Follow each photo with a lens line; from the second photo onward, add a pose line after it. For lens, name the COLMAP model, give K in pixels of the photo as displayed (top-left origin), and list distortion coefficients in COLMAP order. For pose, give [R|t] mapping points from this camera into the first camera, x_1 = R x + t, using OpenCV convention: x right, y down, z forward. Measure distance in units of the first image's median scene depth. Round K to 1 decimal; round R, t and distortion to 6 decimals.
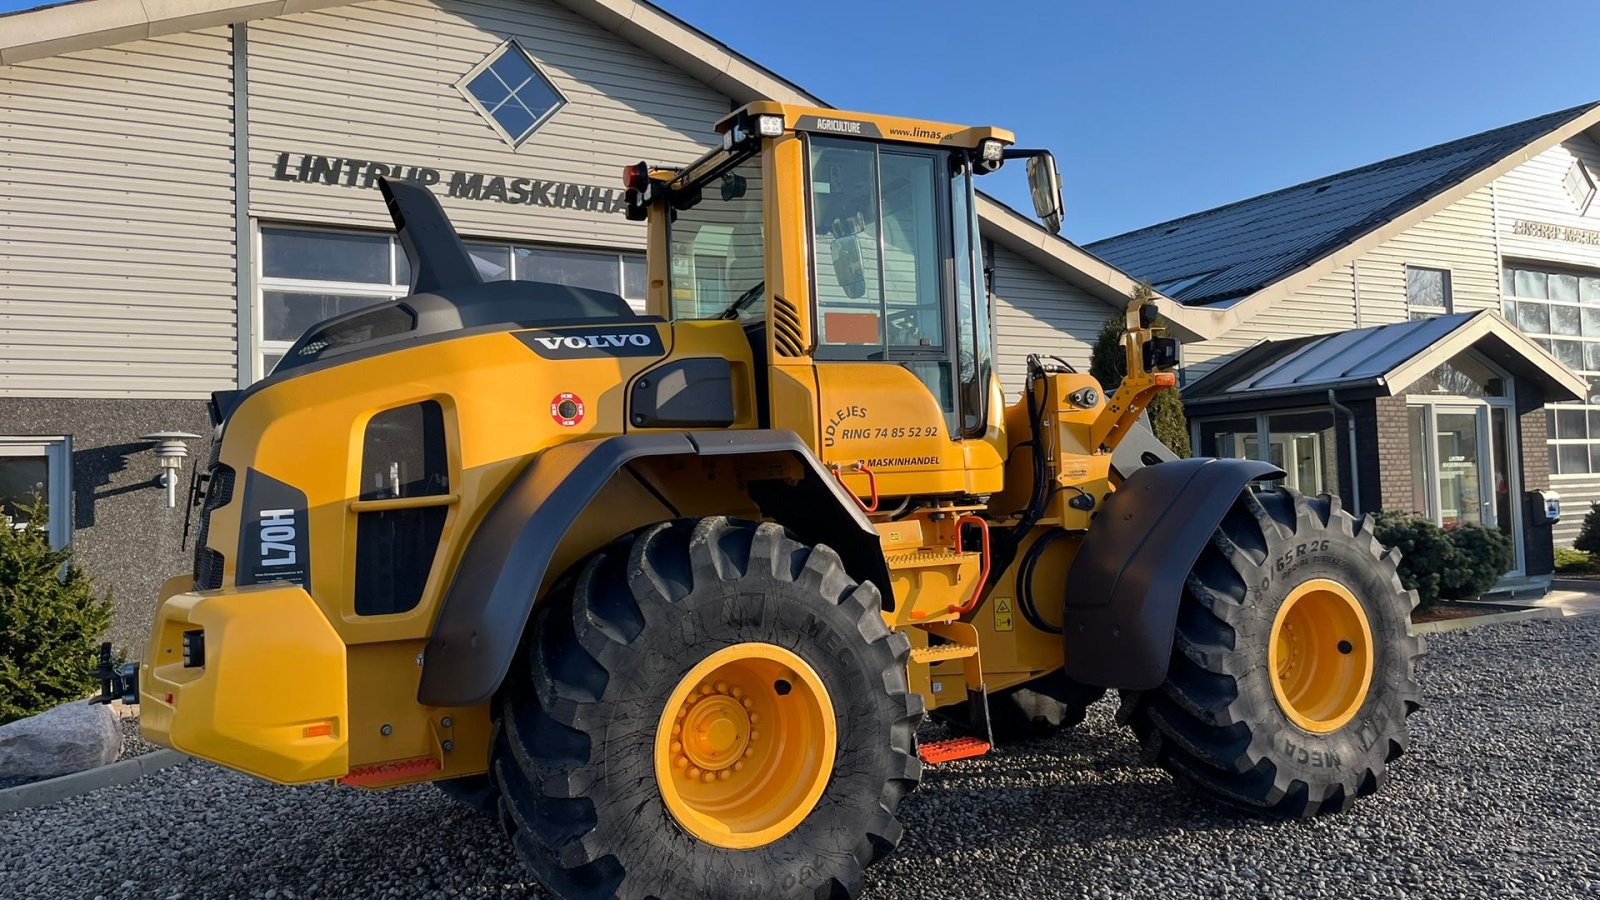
lens RADIAL K [[1197.8, 0, 801.2], [0, 1197.8, 439.7], [0, 0, 1]] dist [0.065878, -0.078165]
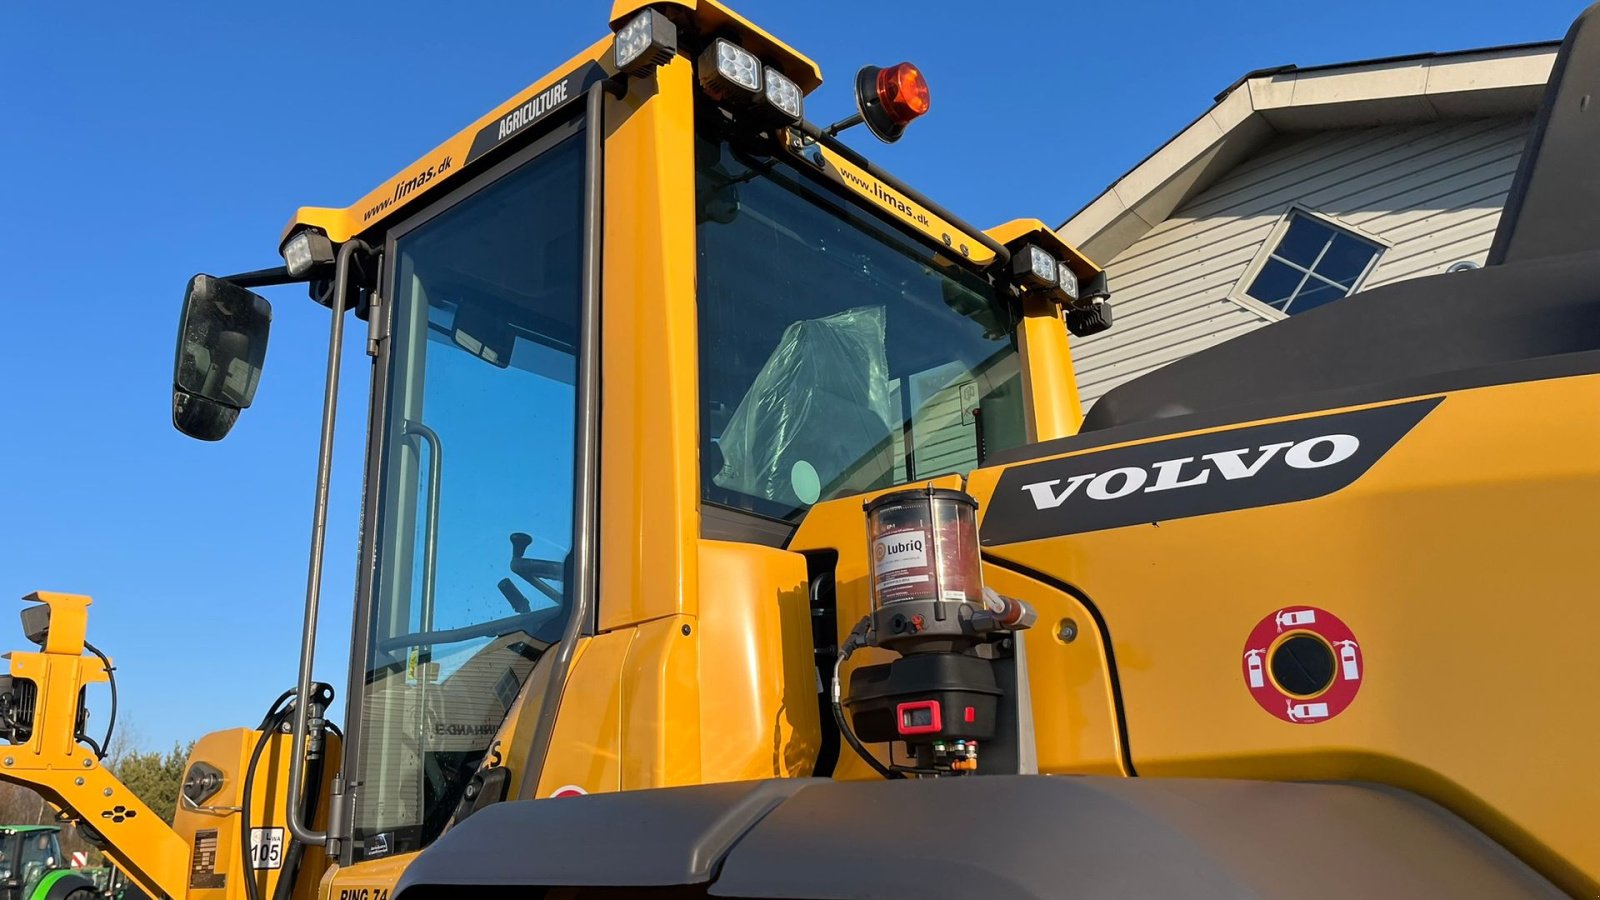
lens RADIAL K [[1197.8, 0, 792.0], [0, 1197.8, 444.5], [0, 0, 1]] dist [0.065878, -0.078165]
pose [[0.339449, -0.290240, -0.894726, 0.314614], [0.075047, 0.956529, -0.281816, -0.003283], [0.937626, 0.028516, 0.346474, 0.503785]]
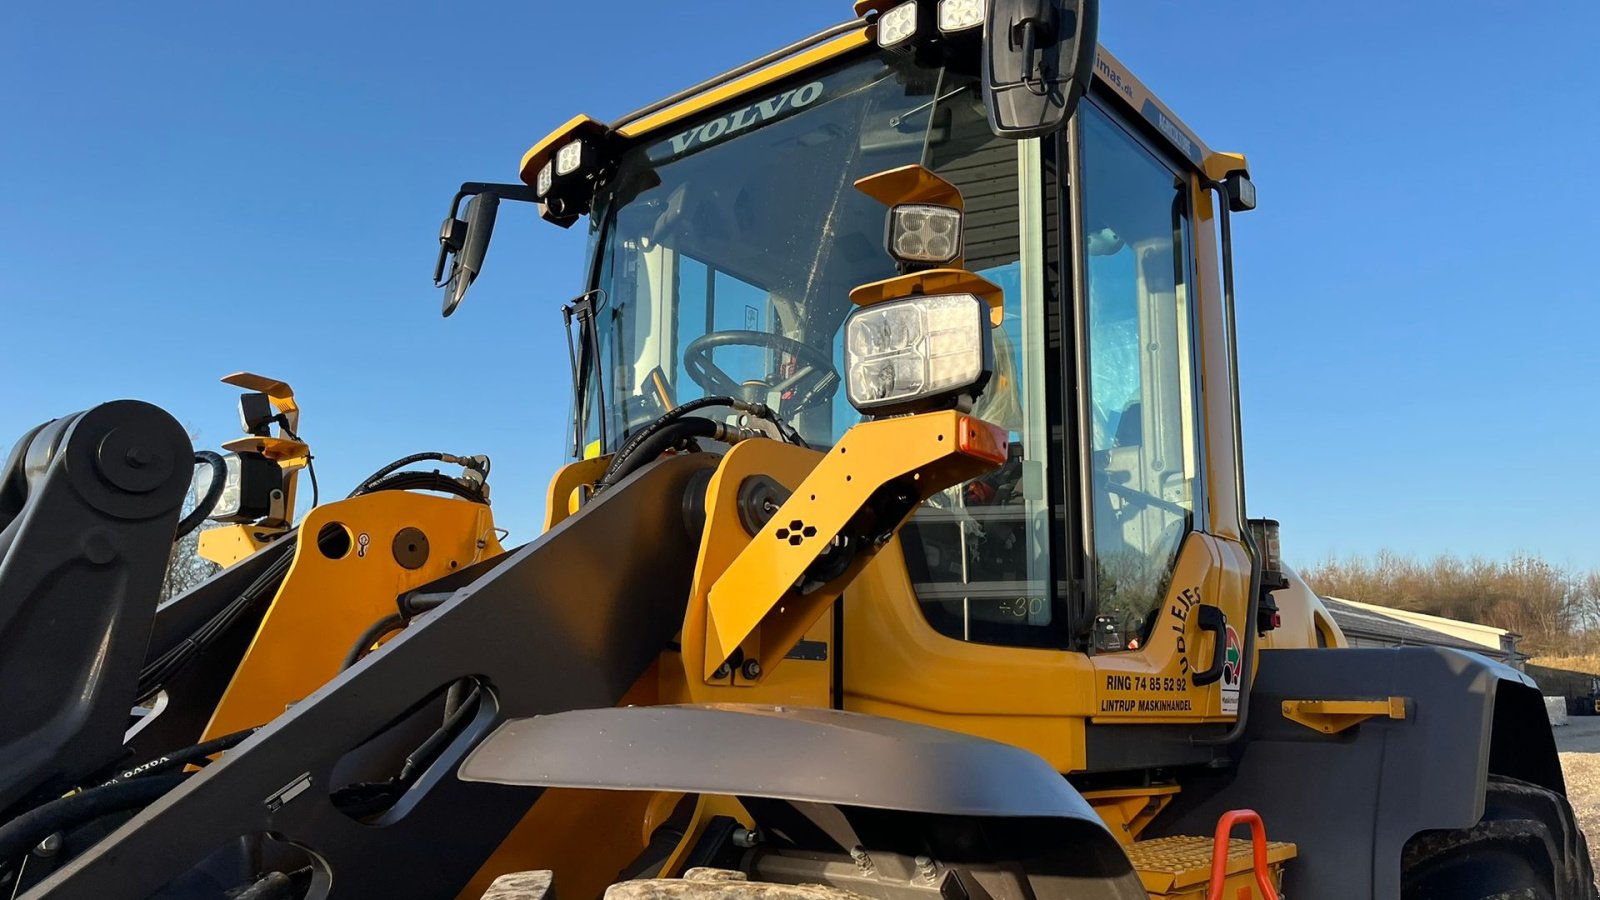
lens RADIAL K [[1197.8, 0, 807.7], [0, 1197.8, 455.6], [0, 0, 1]] dist [0.065878, -0.078165]
pose [[0.930729, 0.102216, 0.351135, -0.042019], [-0.047035, 0.985629, -0.162245, 0.003522], [-0.362672, 0.134491, 0.922161, 0.313174]]
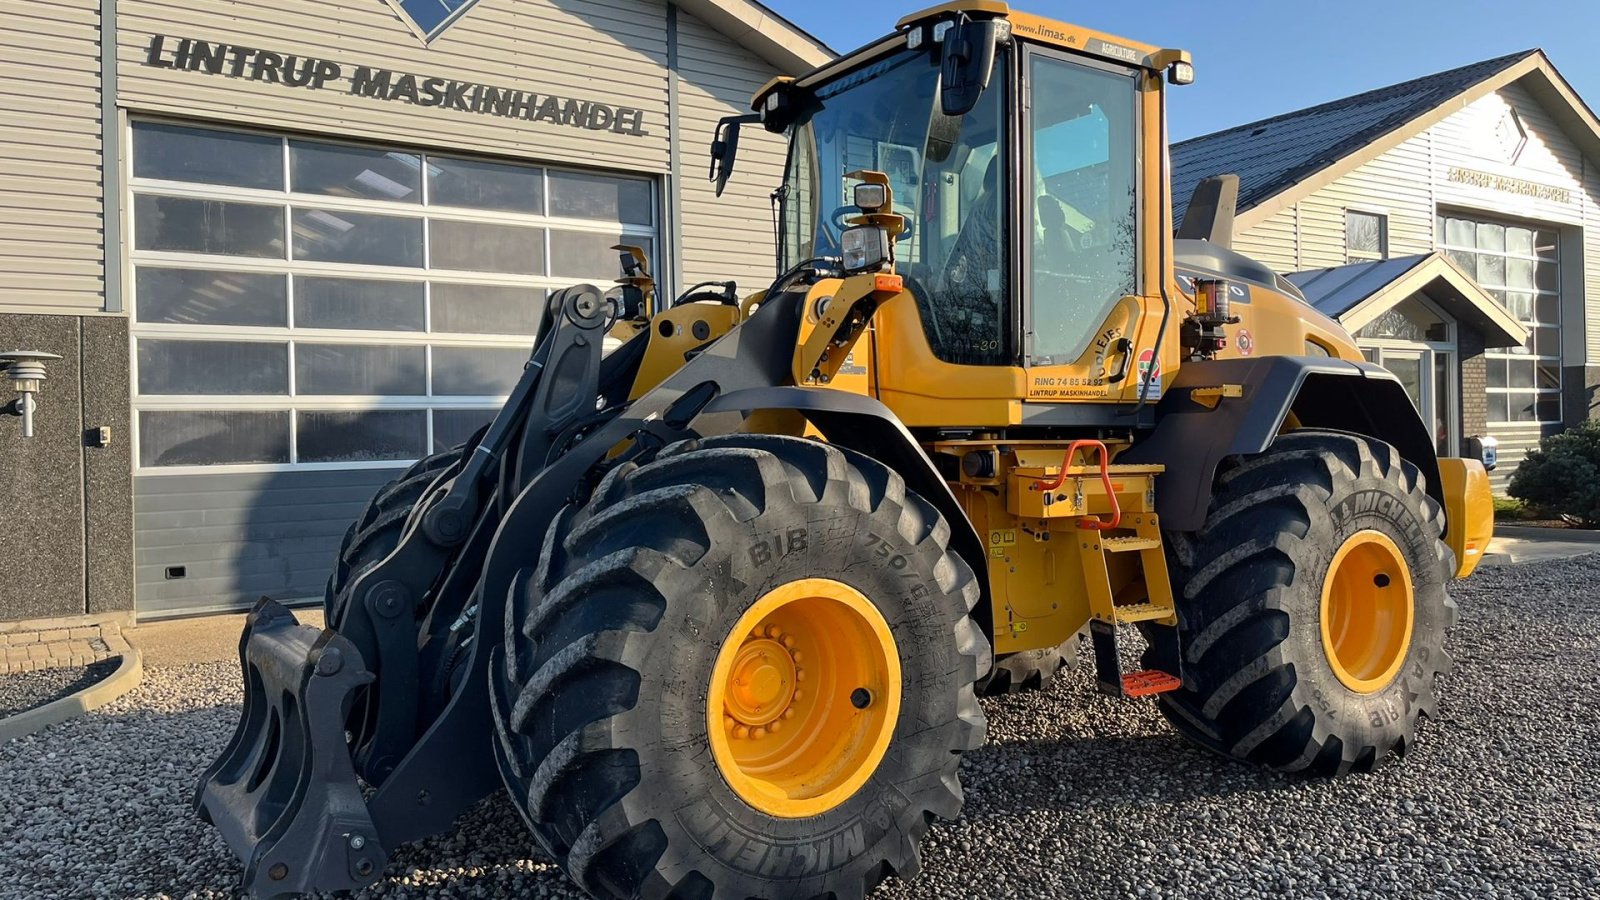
lens RADIAL K [[1197.8, 0, 814.1], [0, 1197.8, 436.8], [0, 0, 1]] dist [0.065878, -0.078165]
pose [[0.996433, 0.010503, 0.083735, -0.024691], [-0.014192, 0.998949, 0.043584, 0.008421], [-0.083189, -0.044617, 0.995534, 0.073600]]
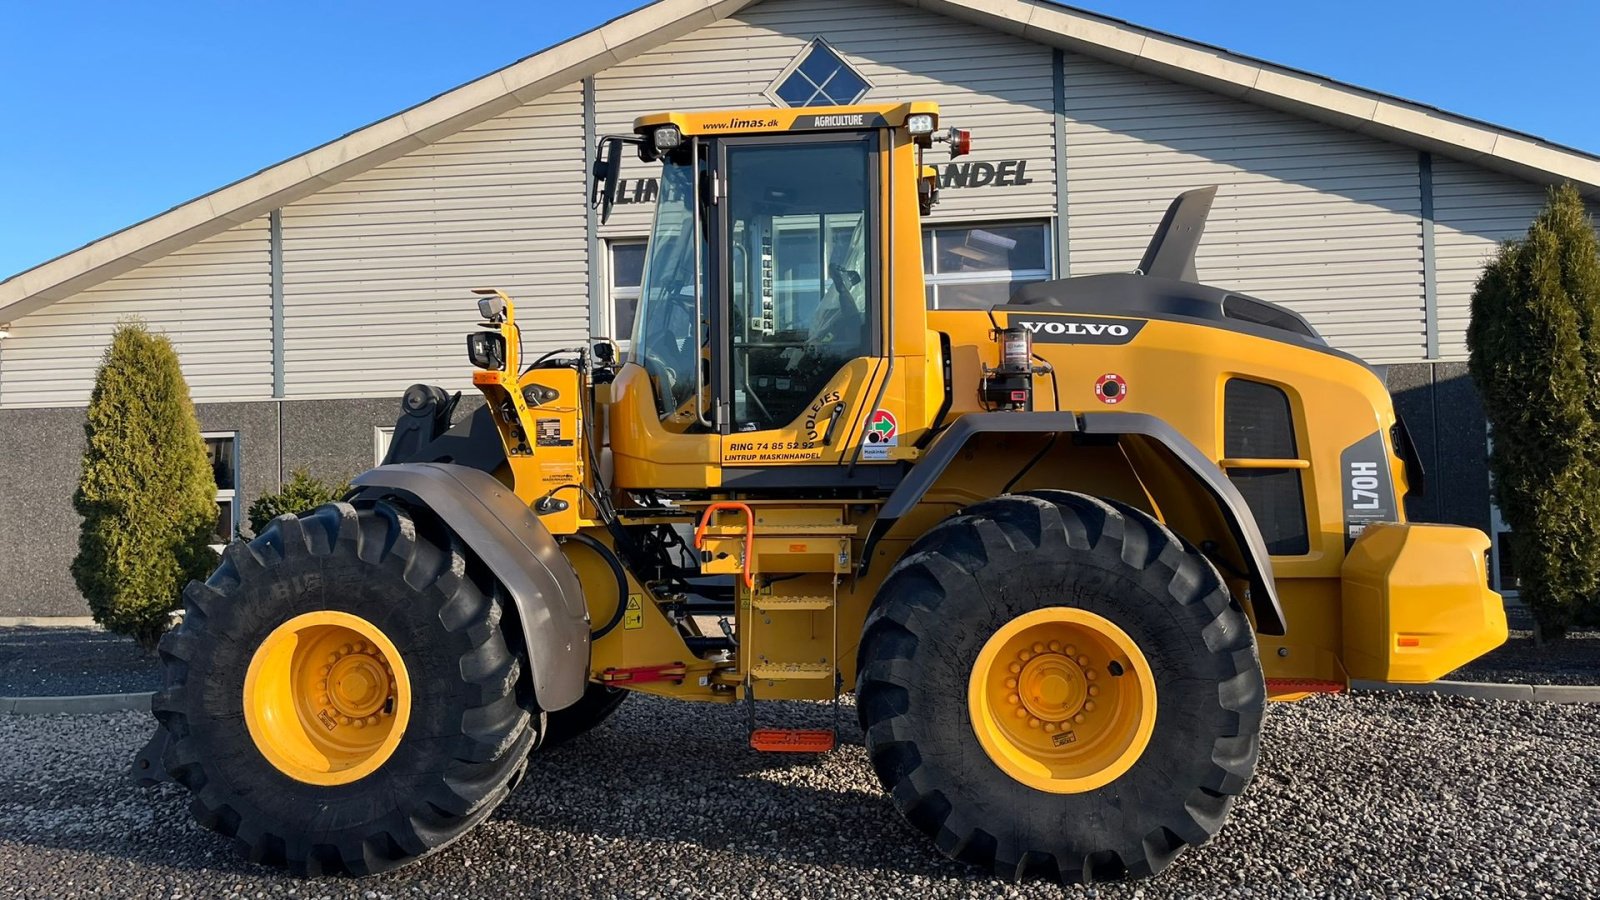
lens RADIAL K [[1197.8, 0, 787.5], [0, 1197.8, 436.9], [0, 0, 1]] dist [0.065878, -0.078165]
pose [[0.813339, -0.008687, -0.581725, 0.386401], [0.025601, 0.999454, 0.020869, -0.007186], [0.581226, -0.031866, 0.813118, 0.133237]]
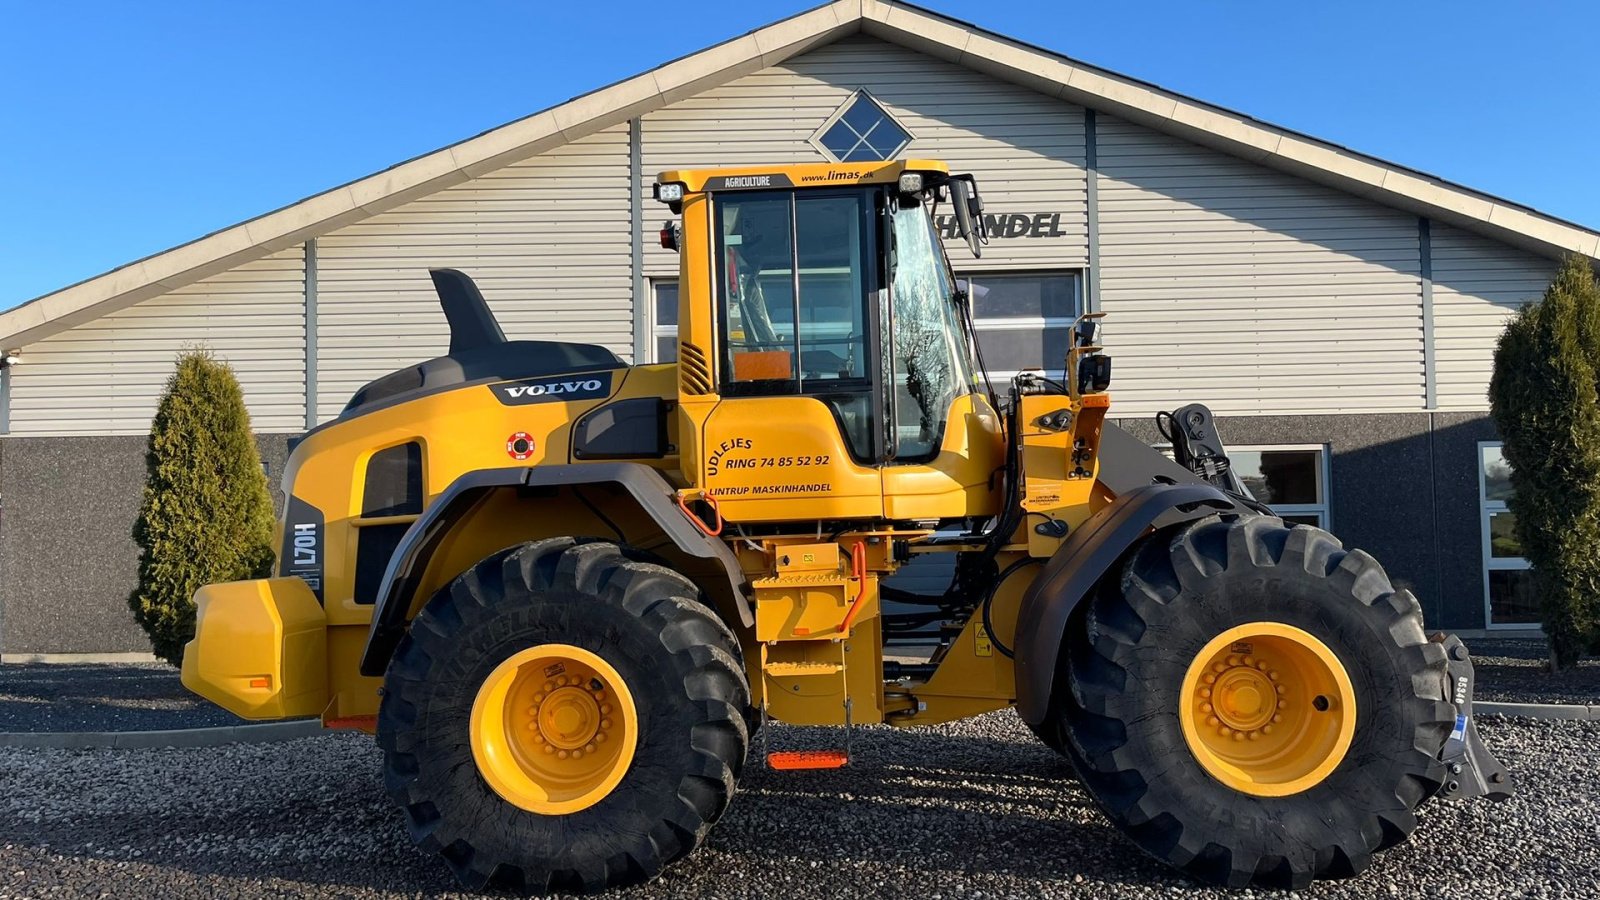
lens RADIAL K [[1197.8, 0, 804.0], [0, 1197.8, 457.9], [0, 0, 1]] dist [0.065878, -0.078165]
pose [[0.865358, -0.008405, -0.501084, 0.285800], [0.013052, 0.999898, 0.005770, -0.006934], [0.500984, -0.011533, 0.865379, 0.034790]]
